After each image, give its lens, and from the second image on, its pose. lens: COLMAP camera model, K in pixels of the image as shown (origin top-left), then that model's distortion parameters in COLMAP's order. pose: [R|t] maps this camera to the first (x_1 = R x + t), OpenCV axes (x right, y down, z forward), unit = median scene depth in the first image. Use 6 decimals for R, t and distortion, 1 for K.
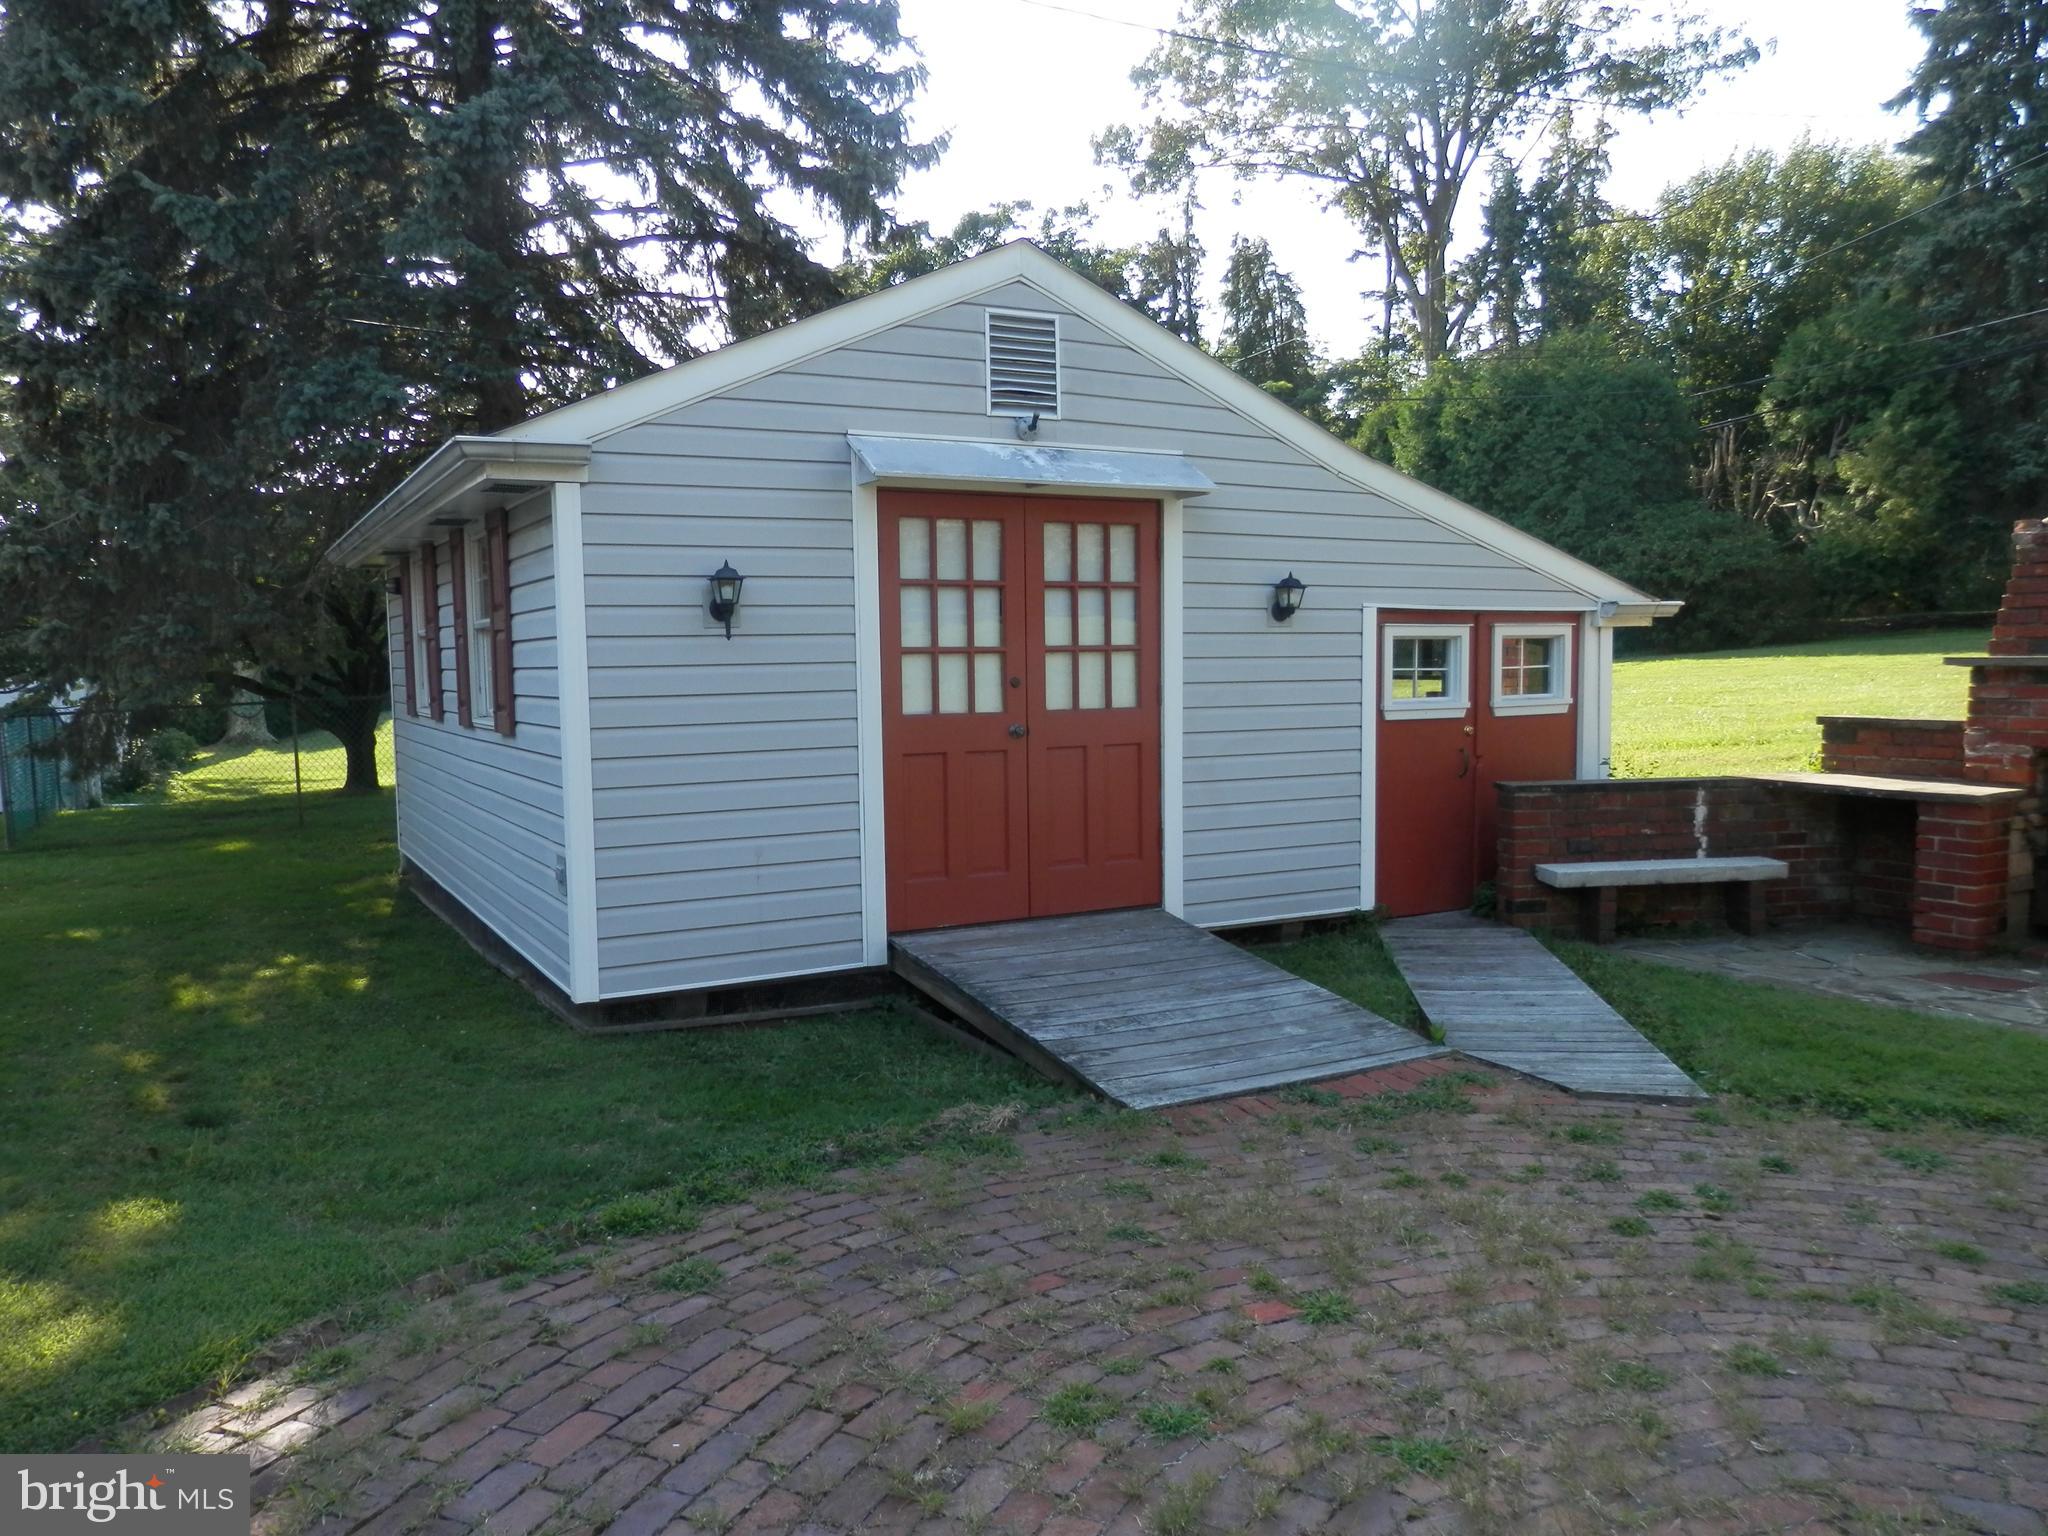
lens RADIAL K [[1518.1, 0, 1035.0], [0, 1518.1, 772.7], [0, 0, 1]] dist [0.011108, 0.000209]
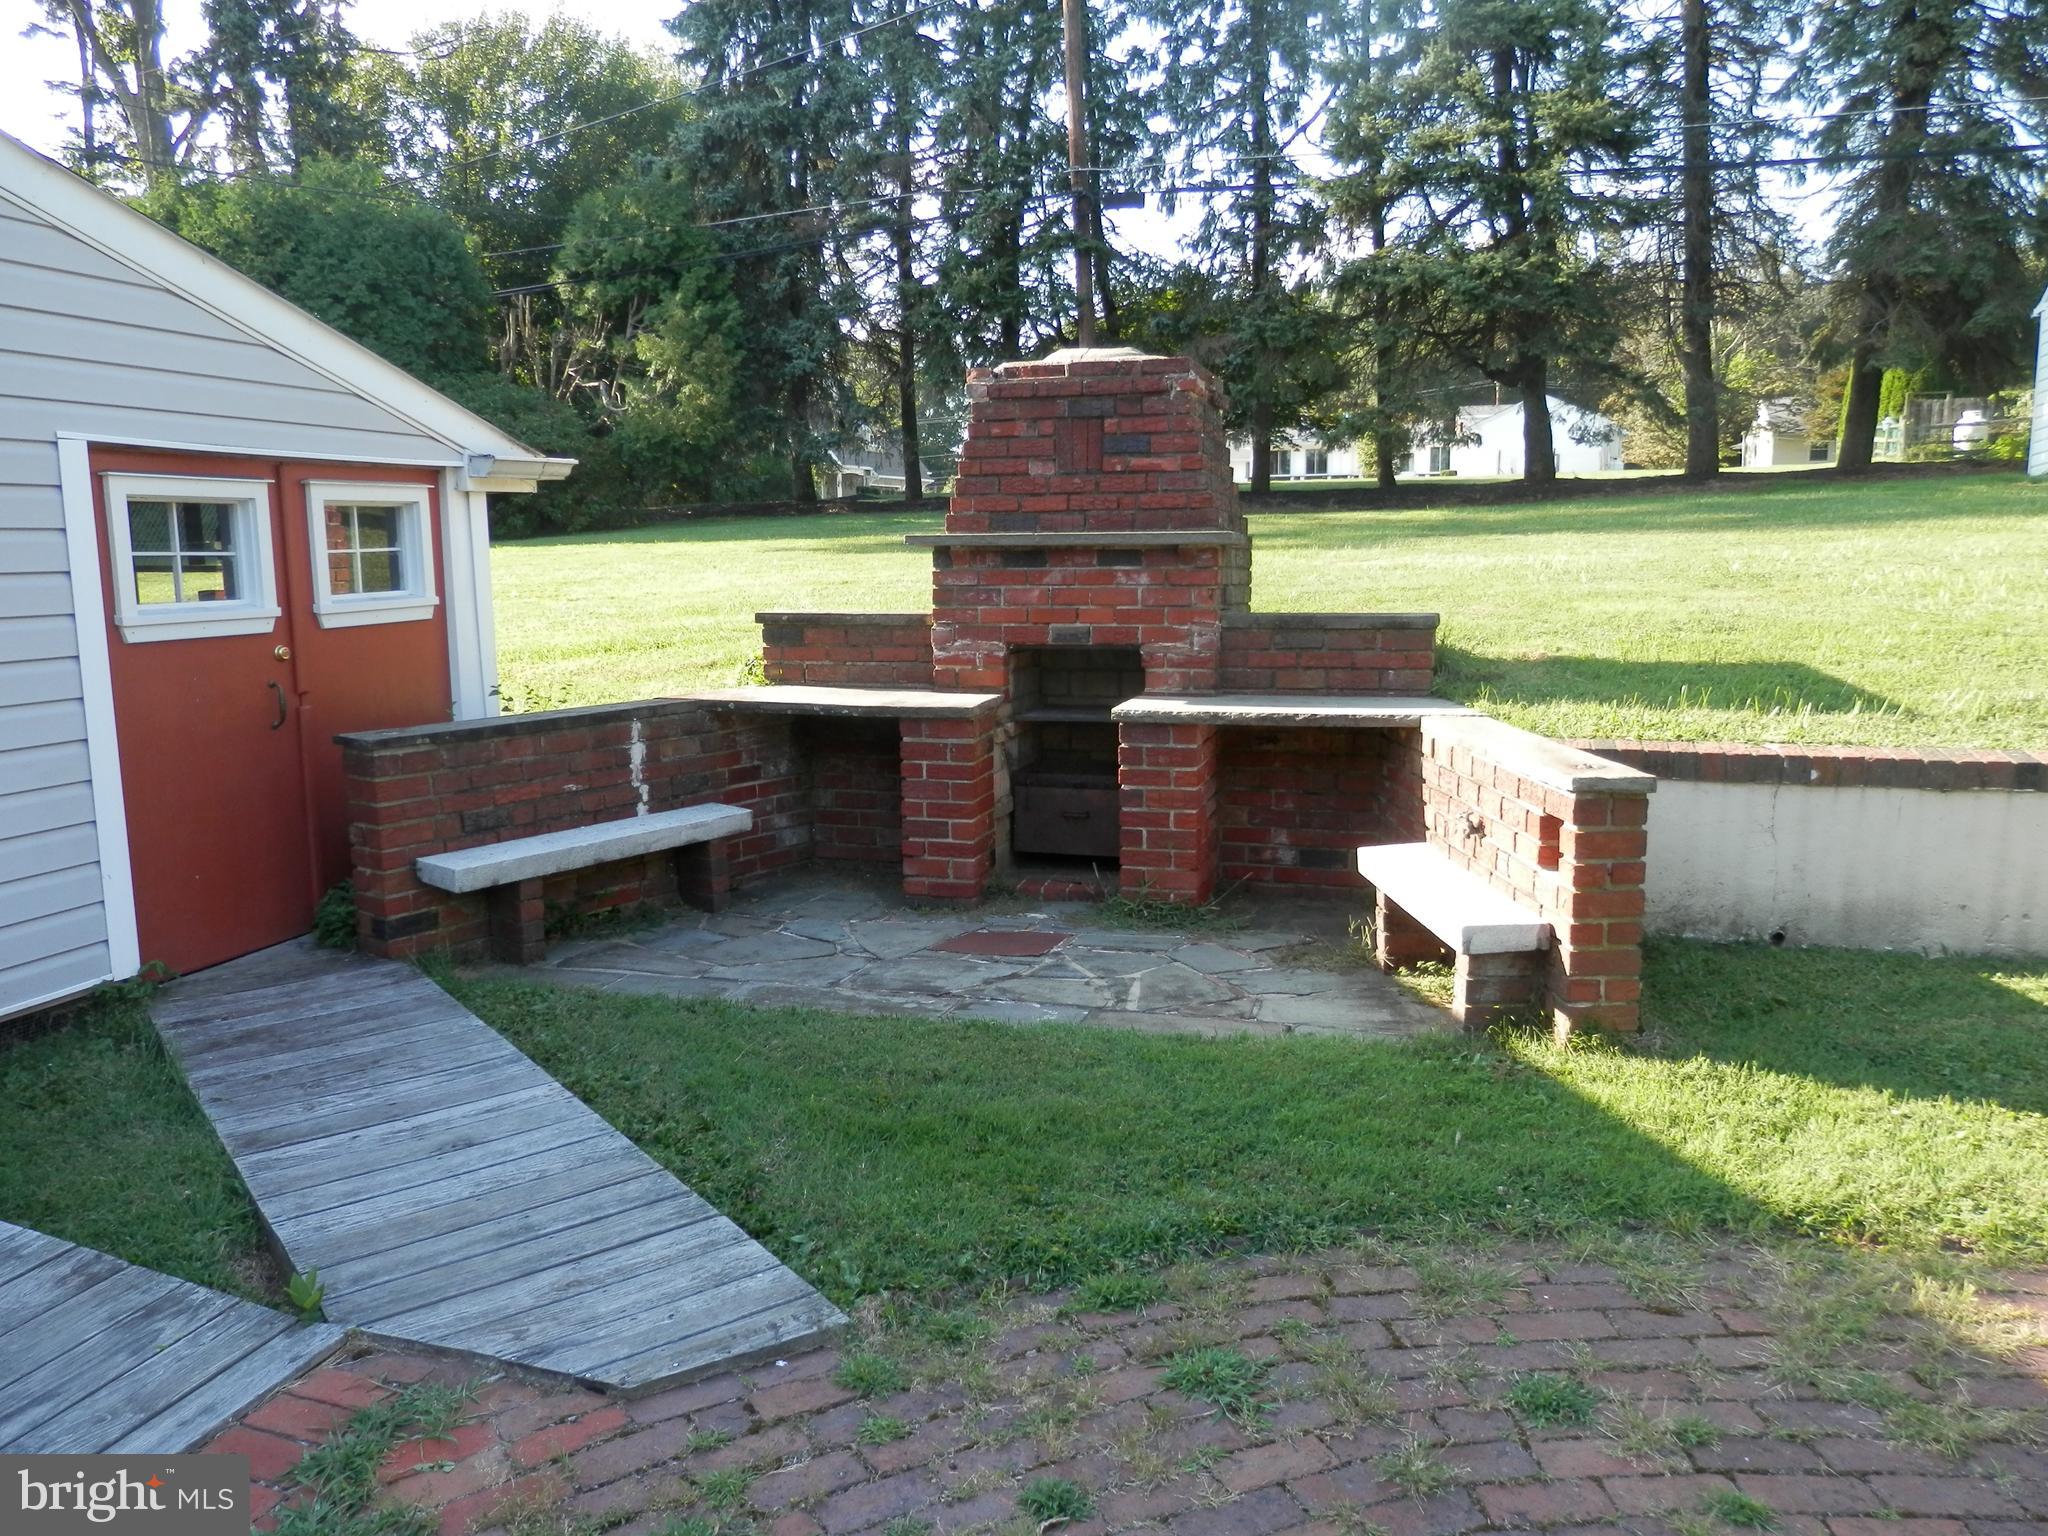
lens RADIAL K [[1521.4, 0, 1046.4], [0, 1521.4, 767.8], [0, 0, 1]] dist [-0.000458, 0.003278]
pose [[0.723752, -0.100987, 0.682630, 0.079621], [0.054731, 0.994518, 0.089099, -0.018796], [-0.687886, -0.027124, 0.725312, 0.321216]]
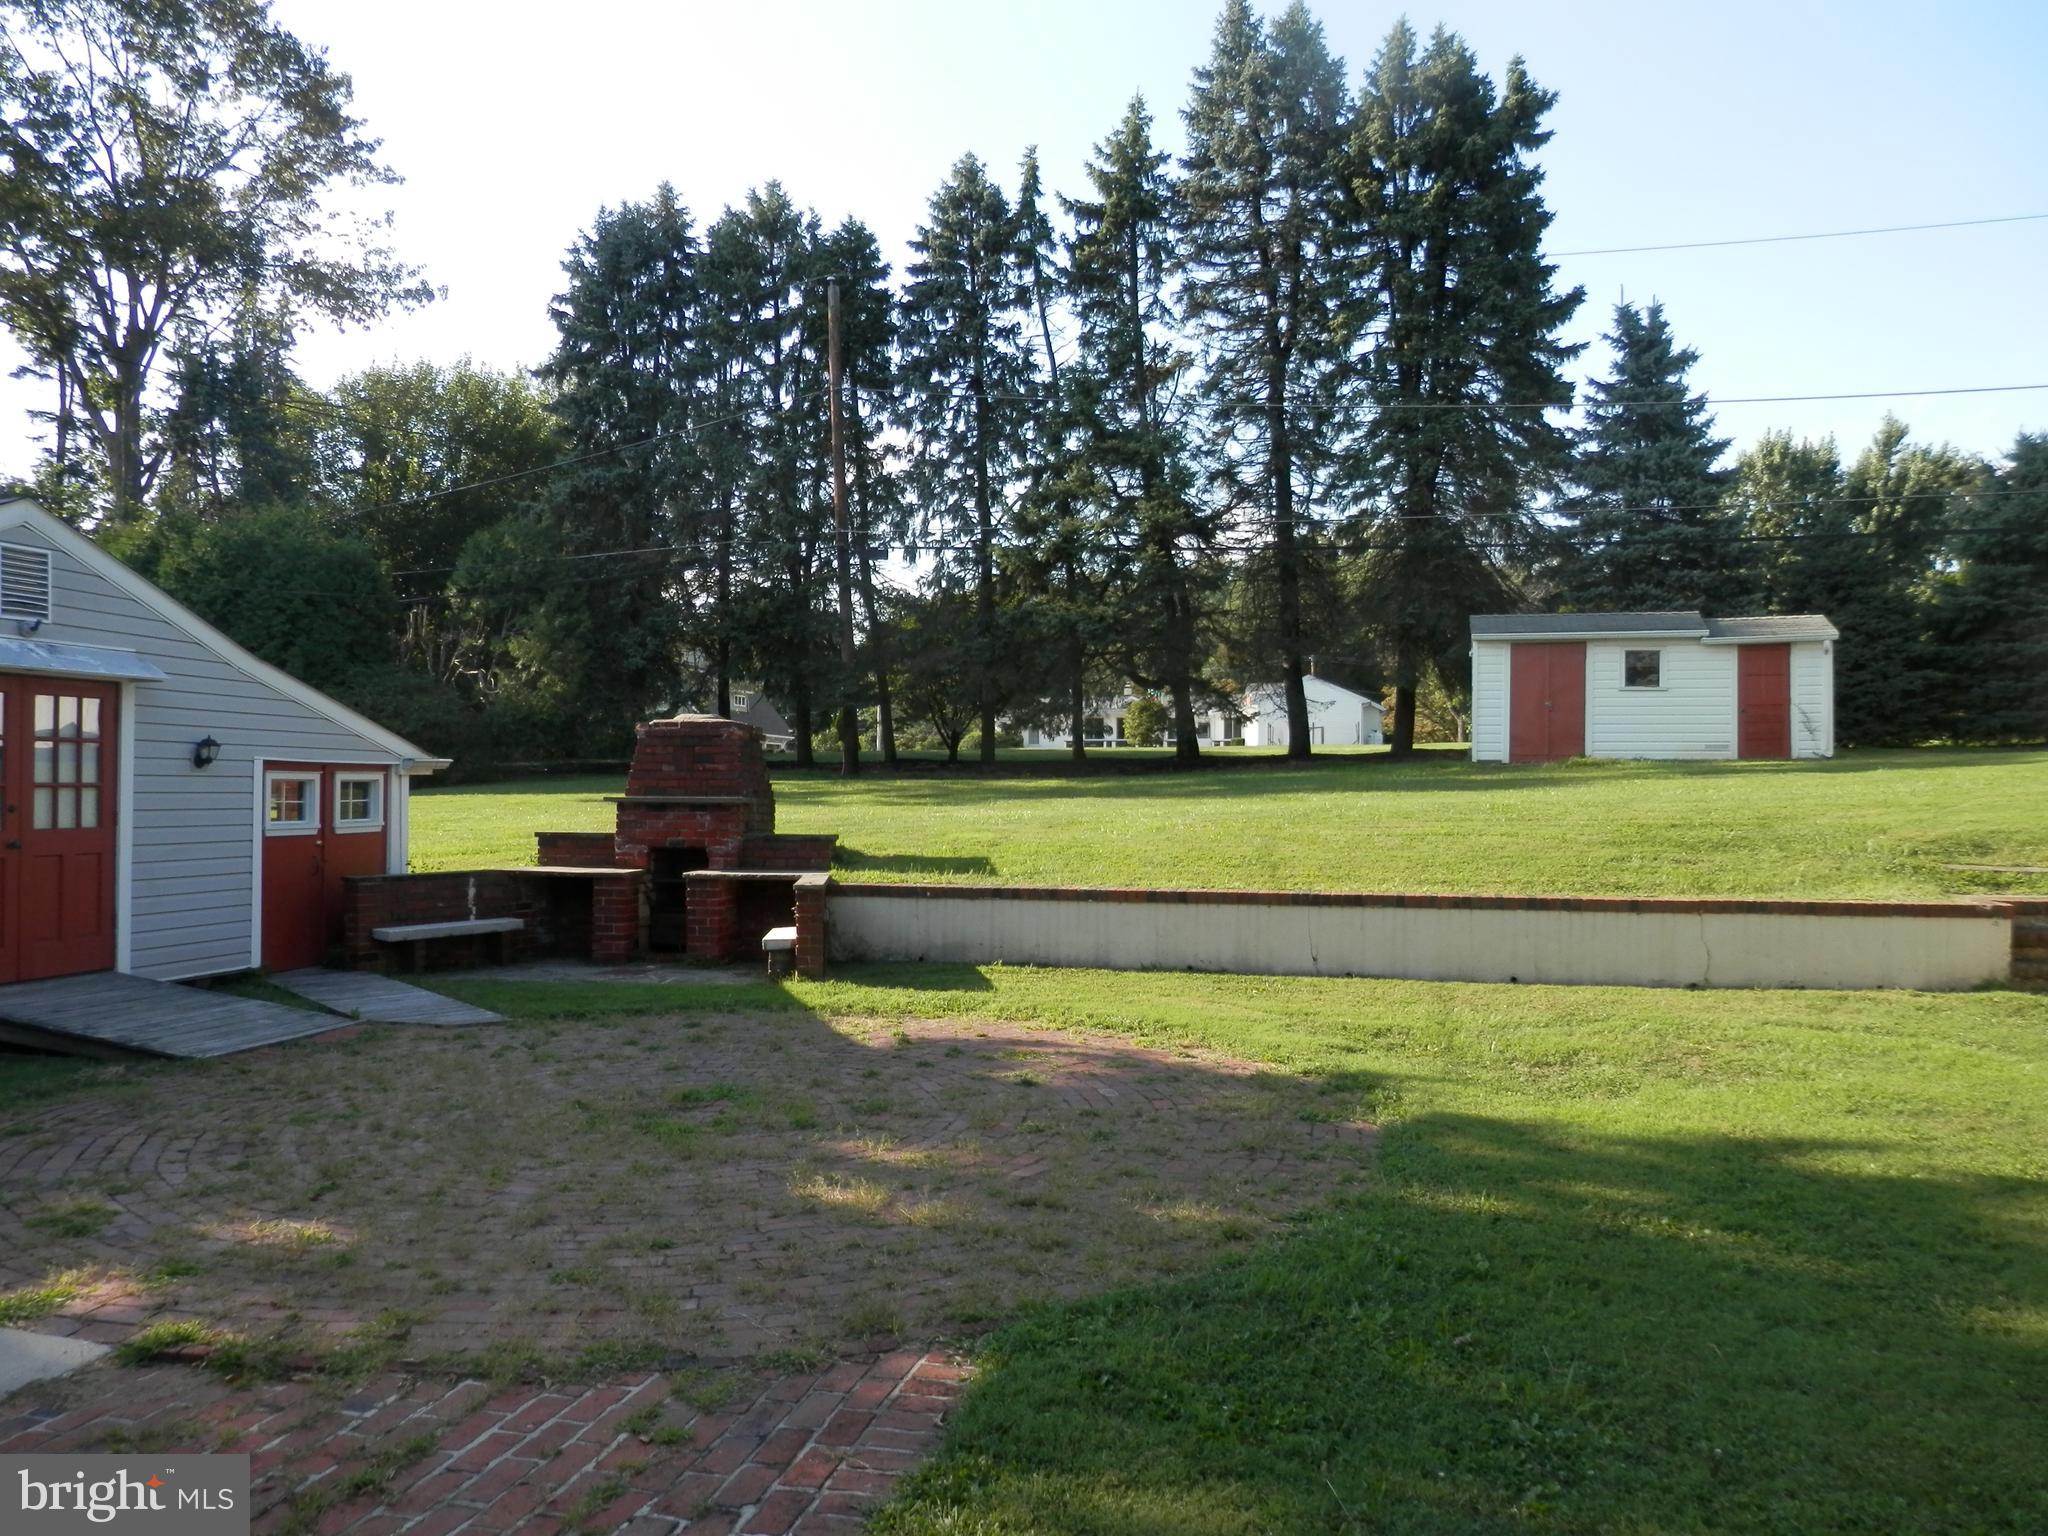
lens RADIAL K [[1518.1, 0, 1035.0], [0, 1518.1, 772.7], [0, 0, 1]] dist [0.011108, 0.000209]
pose [[0.674447, 0.021214, 0.738018, -0.325020], [0.044908, 0.996558, -0.069685, 0.036631], [-0.736956, 0.080142, 0.671173, -0.490035]]
